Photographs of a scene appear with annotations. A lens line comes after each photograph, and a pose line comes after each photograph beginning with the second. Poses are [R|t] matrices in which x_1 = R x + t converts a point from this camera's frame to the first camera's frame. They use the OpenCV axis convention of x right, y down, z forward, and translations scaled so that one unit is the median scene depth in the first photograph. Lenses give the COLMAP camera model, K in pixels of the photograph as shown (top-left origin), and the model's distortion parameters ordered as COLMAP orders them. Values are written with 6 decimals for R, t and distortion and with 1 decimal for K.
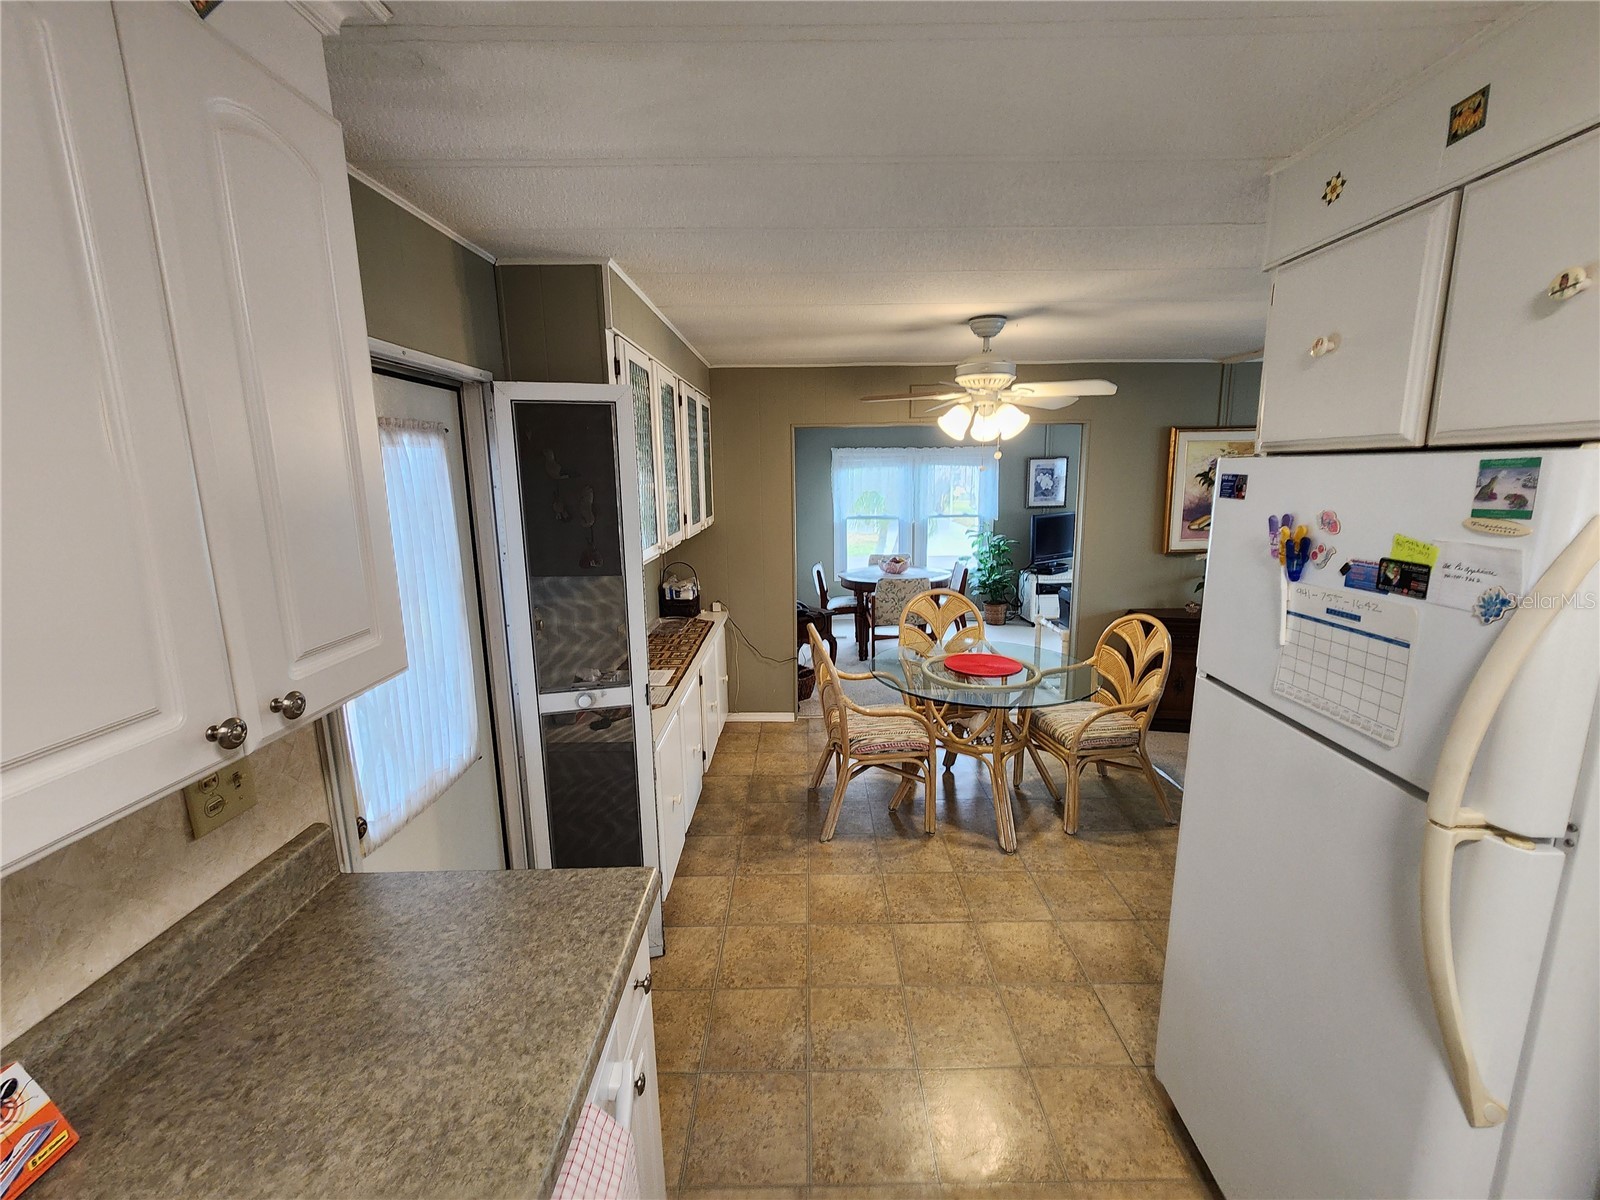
lens RADIAL K [[655.9, 0, 805.0], [0, 655.9, 599.0], [0, 0, 1]] dist [0.000722, -0.000102]
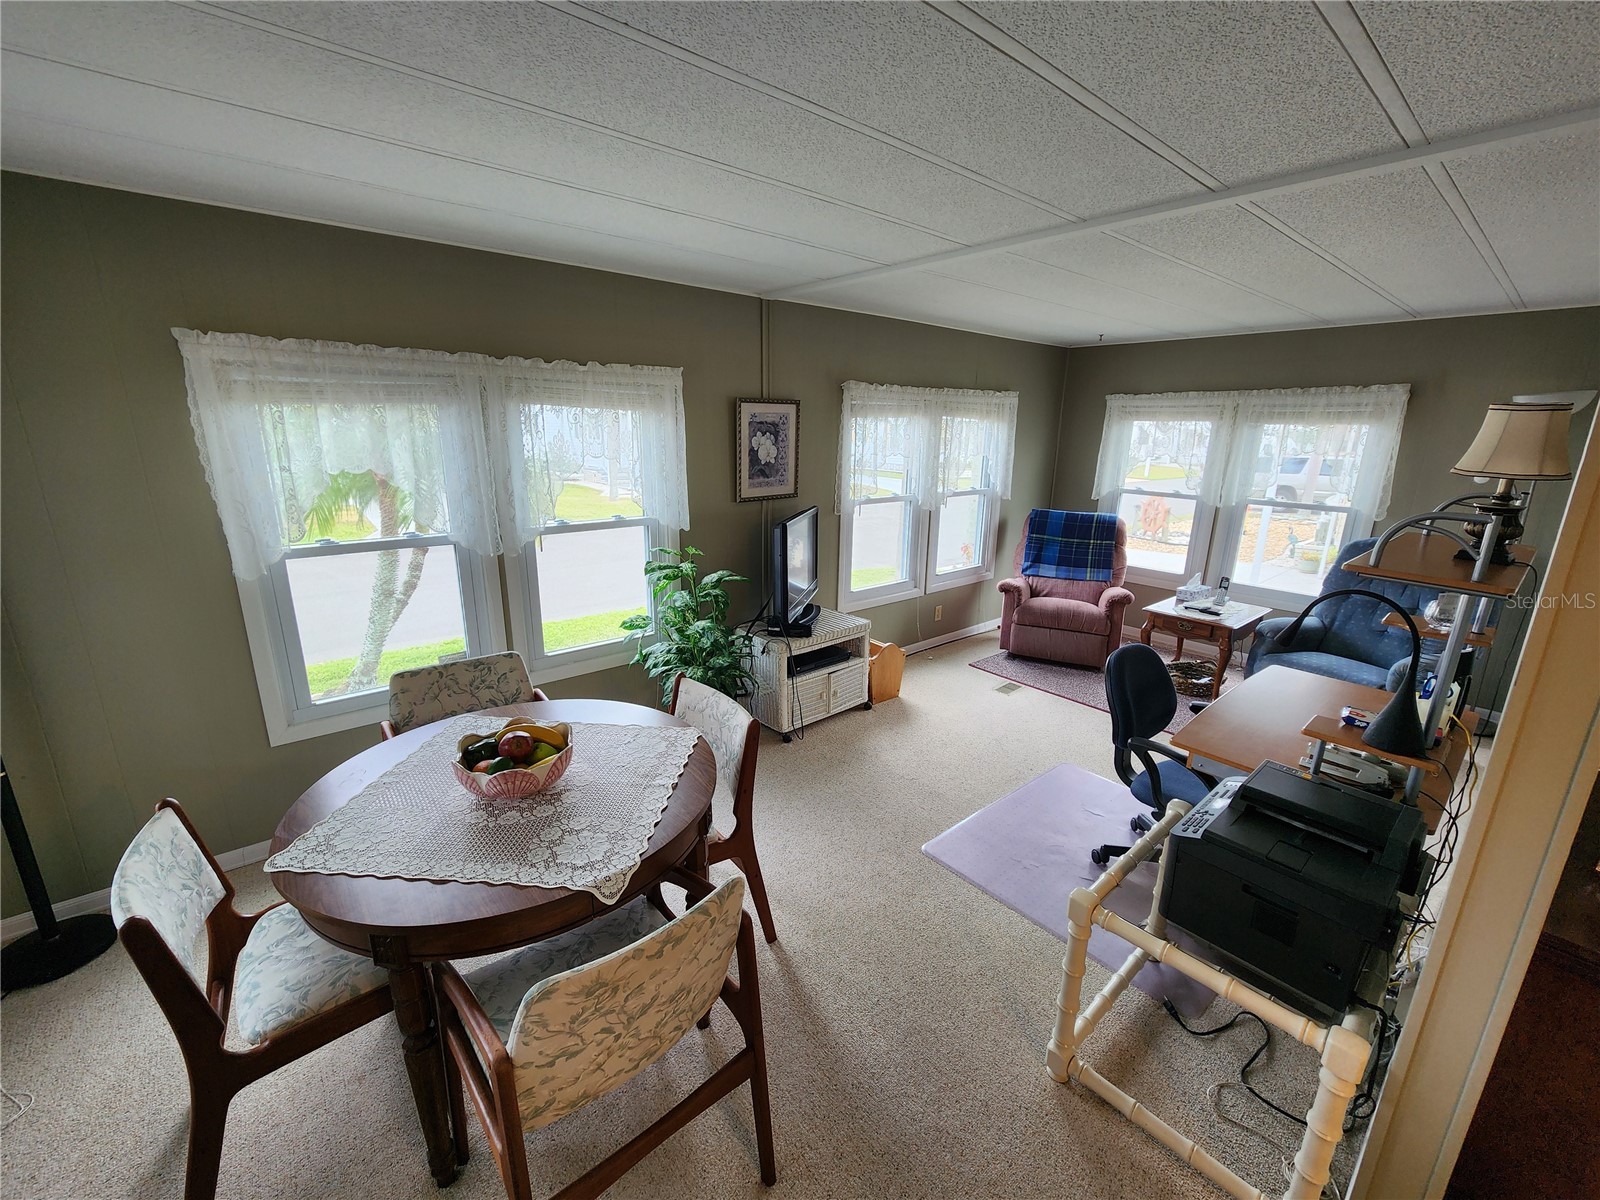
lens RADIAL K [[655.9, 0, 805.0], [0, 655.9, 599.0], [0, 0, 1]] dist [0.000722, -0.000102]
pose [[0.753740, -0.146447, 0.640648, 0.047873], [0.100284, 0.989068, 0.108106, -0.115336], [-0.649477, -0.017237, 0.760186, 0.592546]]
